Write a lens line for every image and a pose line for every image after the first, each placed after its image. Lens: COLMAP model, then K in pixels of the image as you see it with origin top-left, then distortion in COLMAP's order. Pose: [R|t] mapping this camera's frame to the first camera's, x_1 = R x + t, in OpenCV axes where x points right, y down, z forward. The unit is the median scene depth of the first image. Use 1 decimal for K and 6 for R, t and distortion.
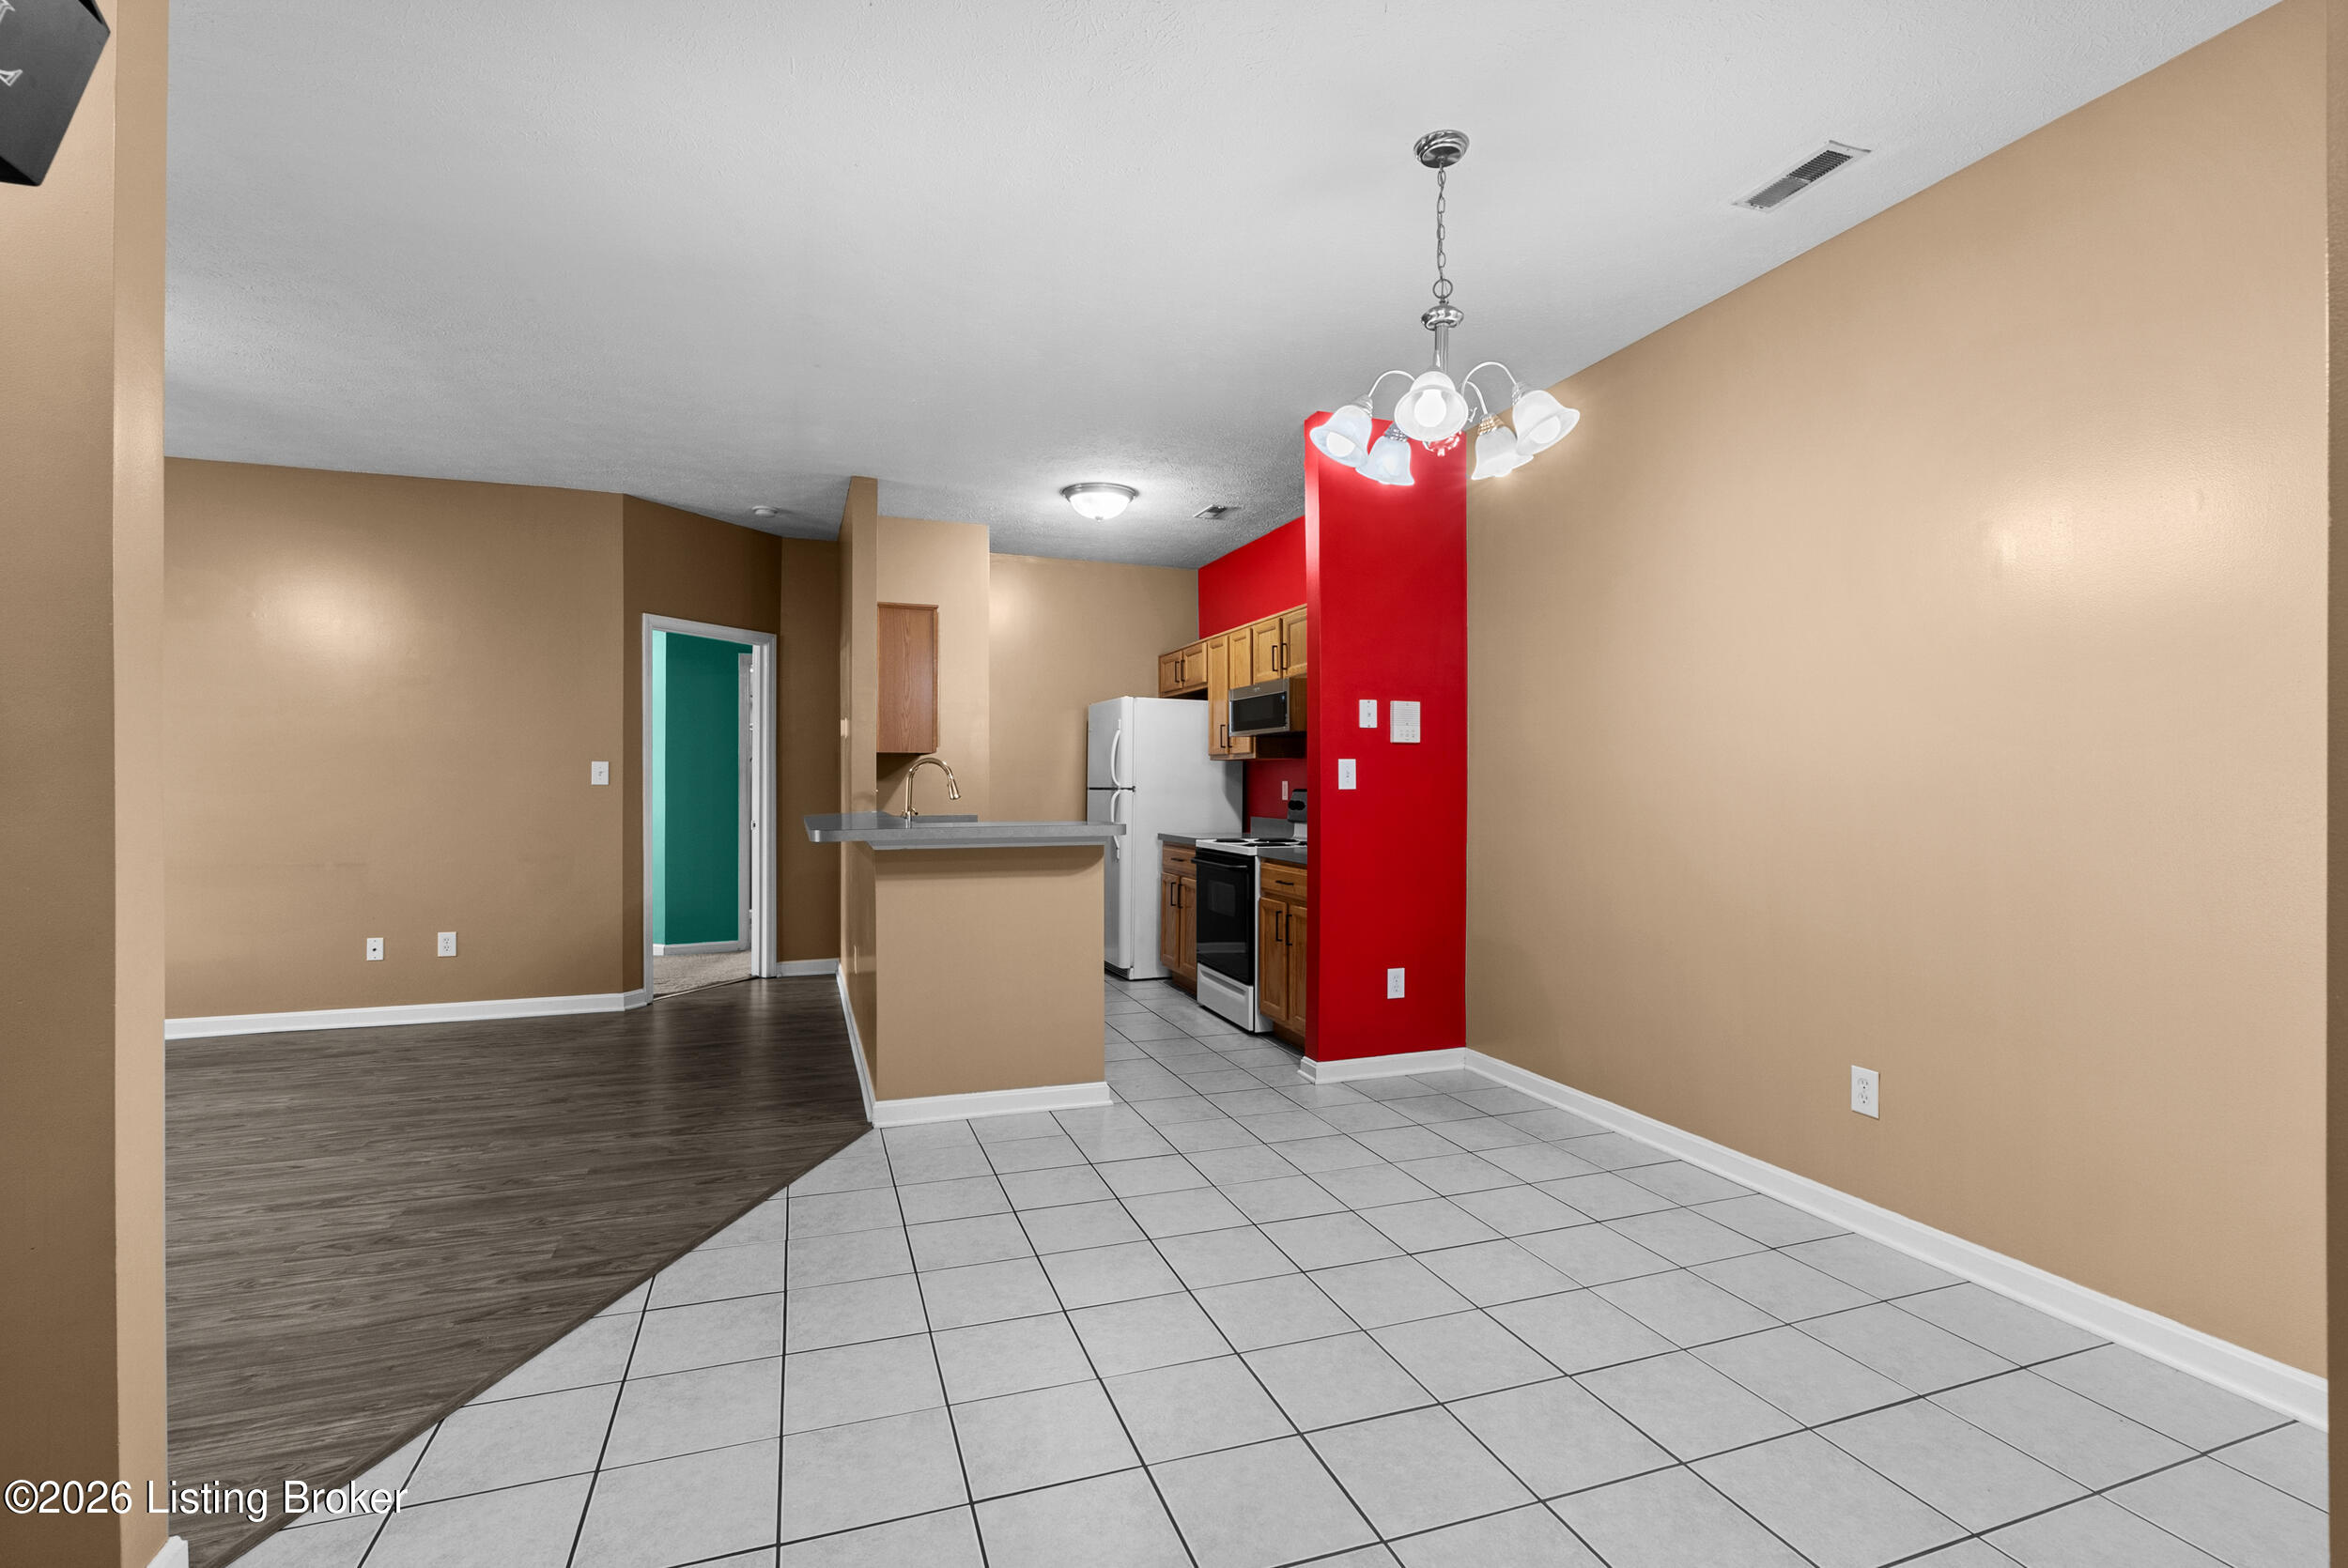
lens RADIAL K [[1075.9, 0, 1167.1], [0, 1075.9, 782.8], [0, 0, 1]] dist [-0.000082, -0.000538]
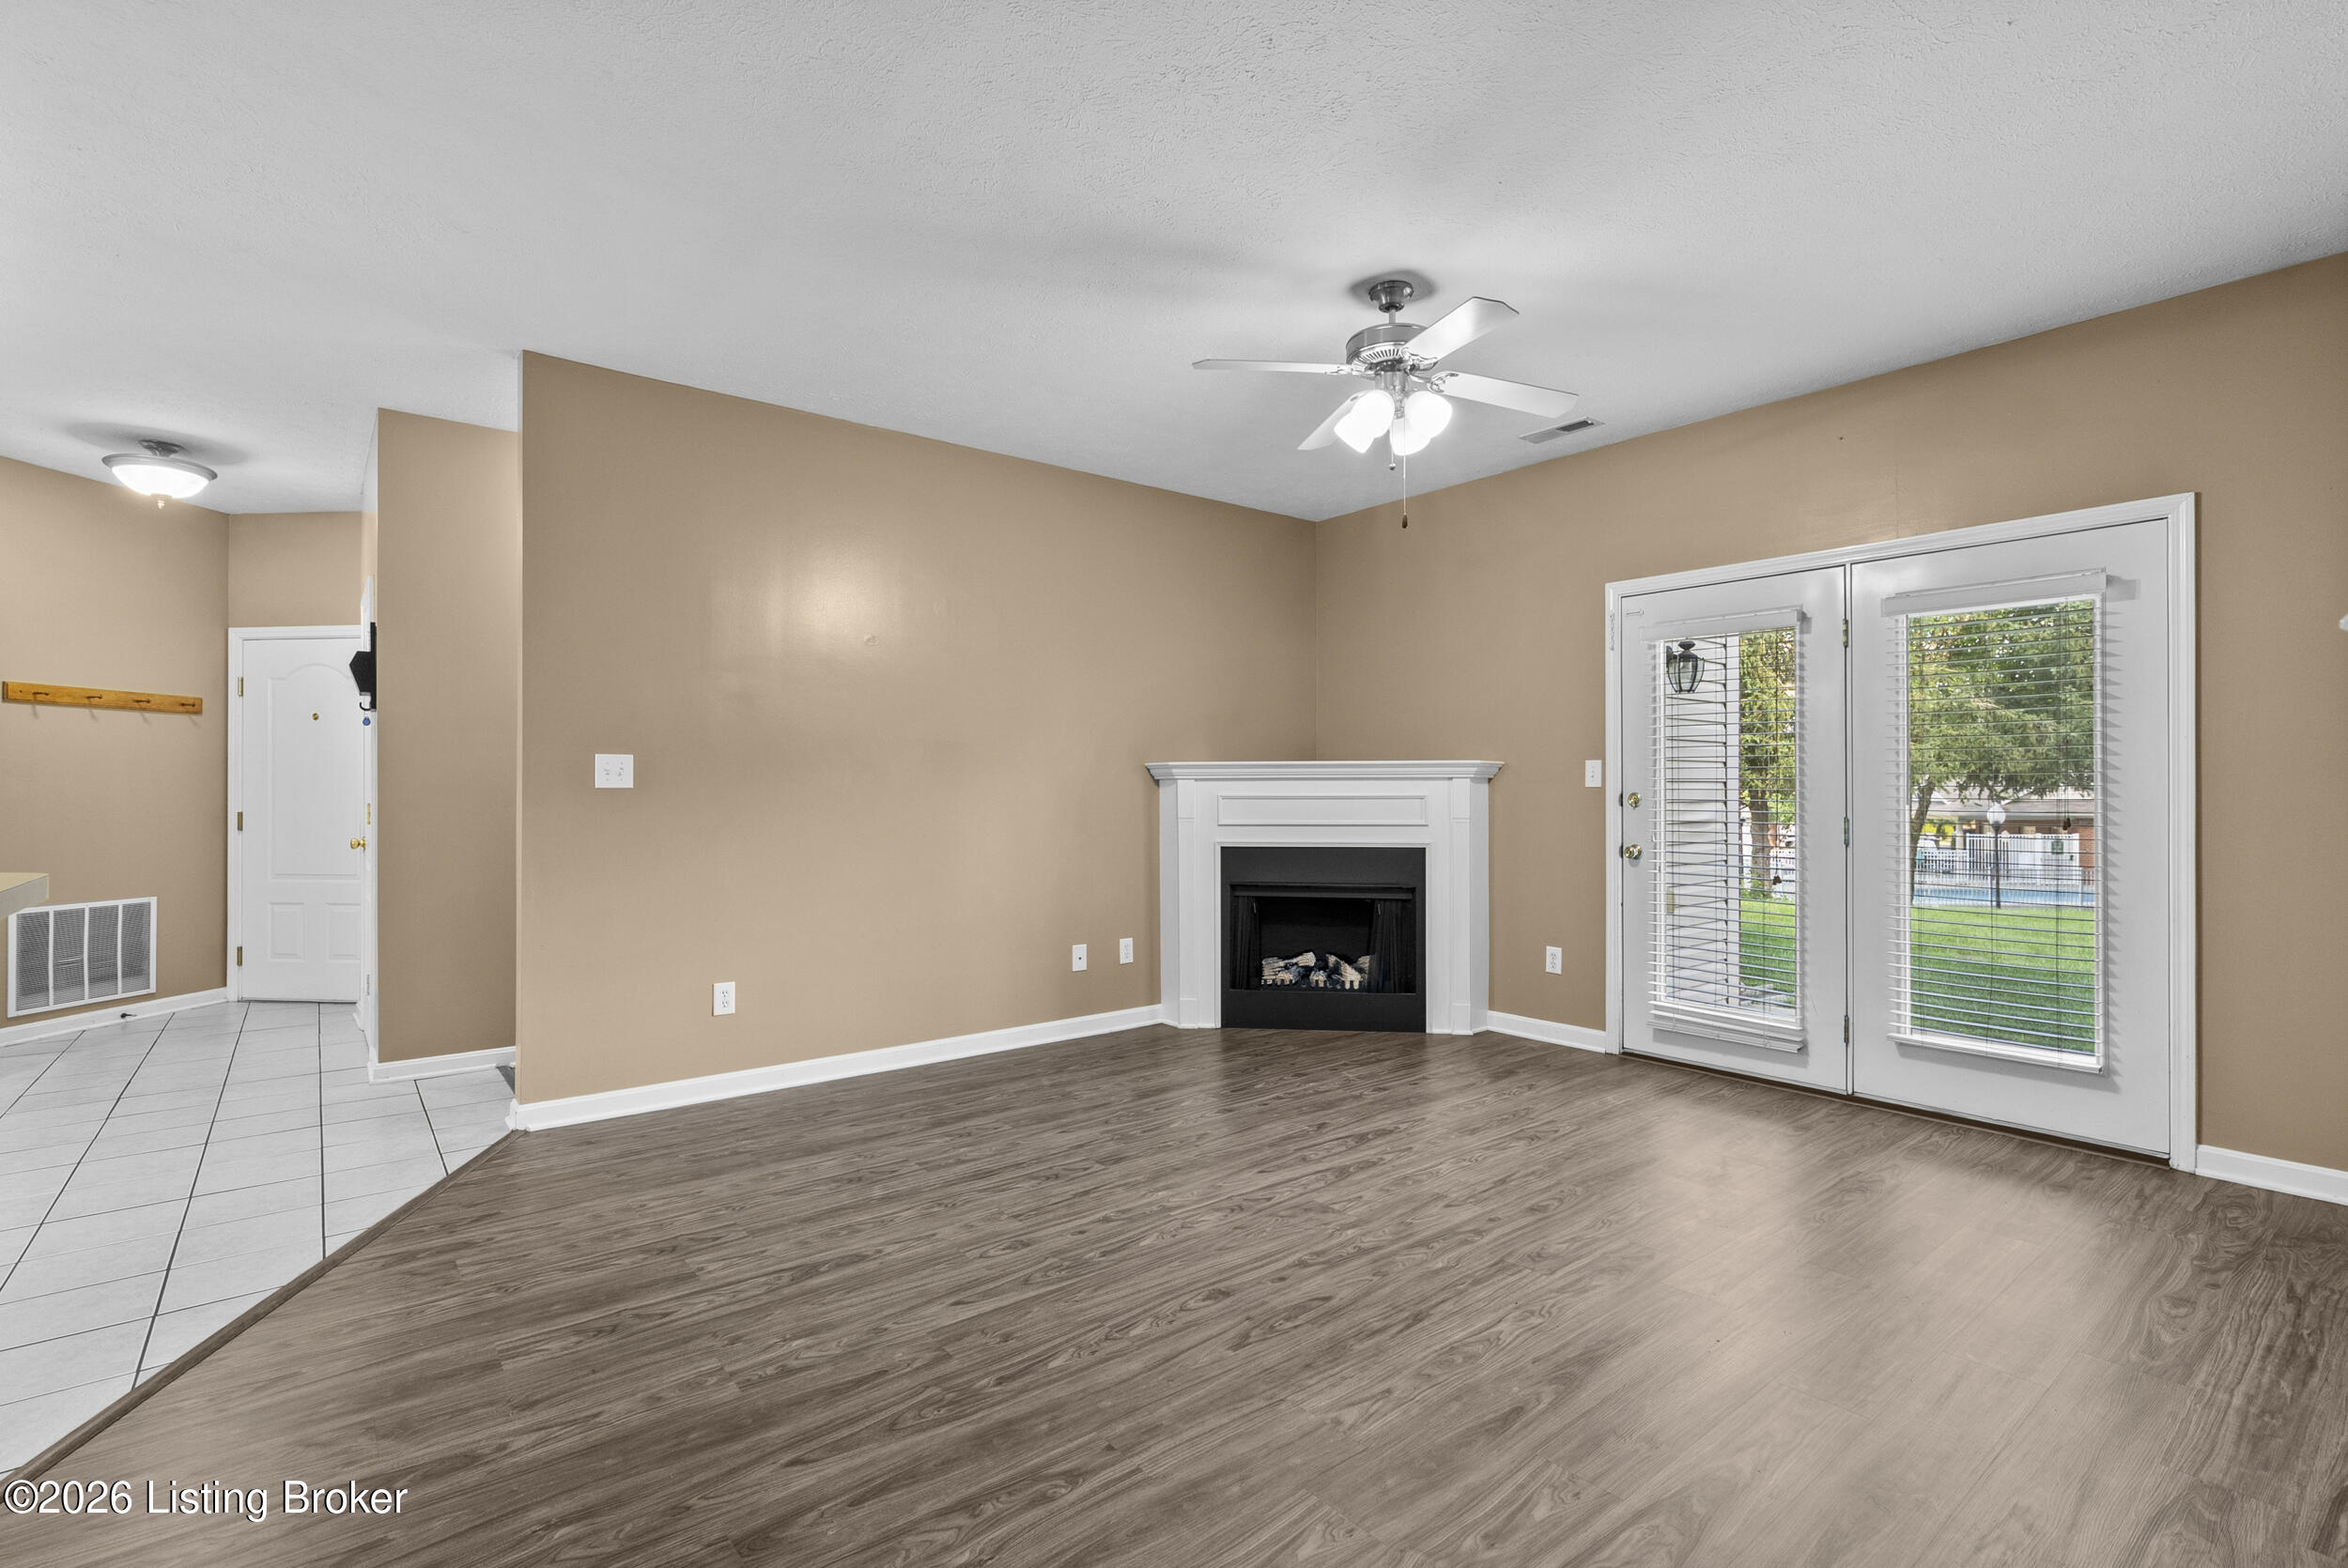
lens RADIAL K [[1075.9, 0, 1178.0], [0, 1075.9, 786.6], [0, 0, 1]] dist [-0.000082, -0.000538]
pose [[-0.941150, -0.003005, -0.337975, -0.473479], [-0.000002, 0.999961, -0.008885, 0.004430], [0.337989, -0.008361, -0.941113, 1.189187]]
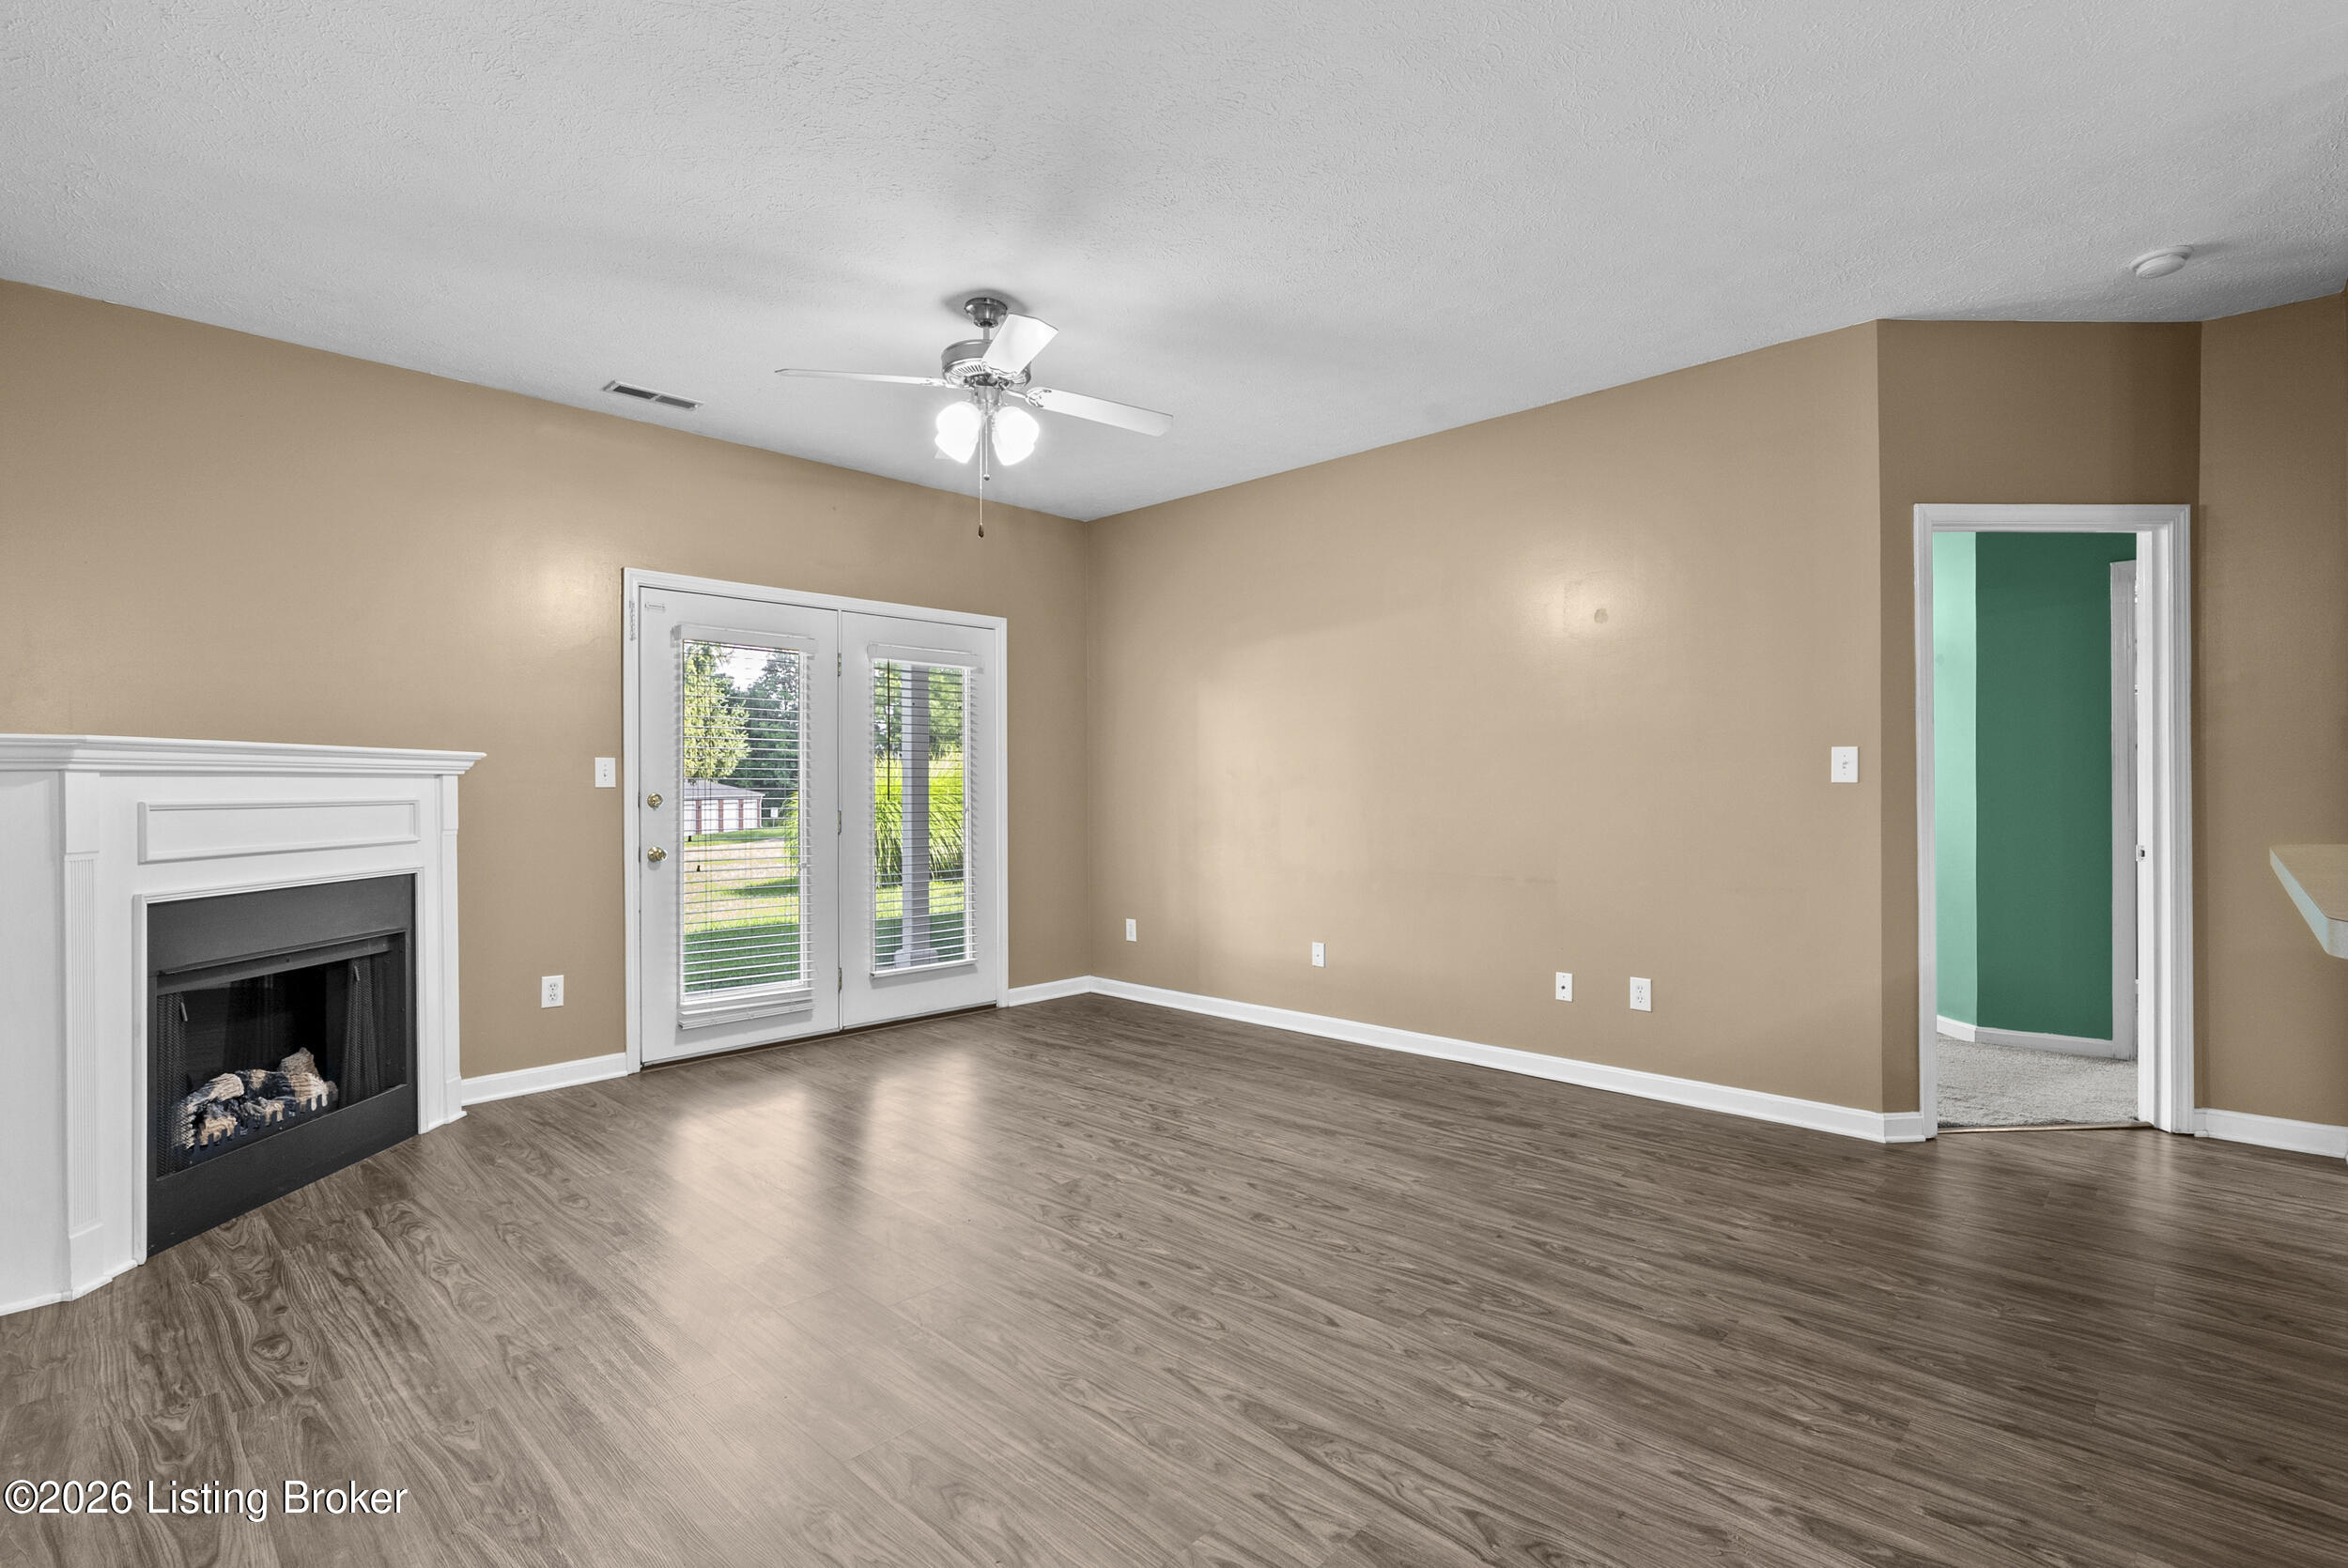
lens RADIAL K [[1075.9, 0, 1190.5], [0, 1075.9, 789.7], [0, 0, 1]] dist [-0.000082, -0.000538]
pose [[0.454785, -0.004153, -0.890592, -0.145951], [0.009252, 0.999957, 0.000062, 0.002244], [0.890553, -0.008268, 0.454804, 0.403193]]
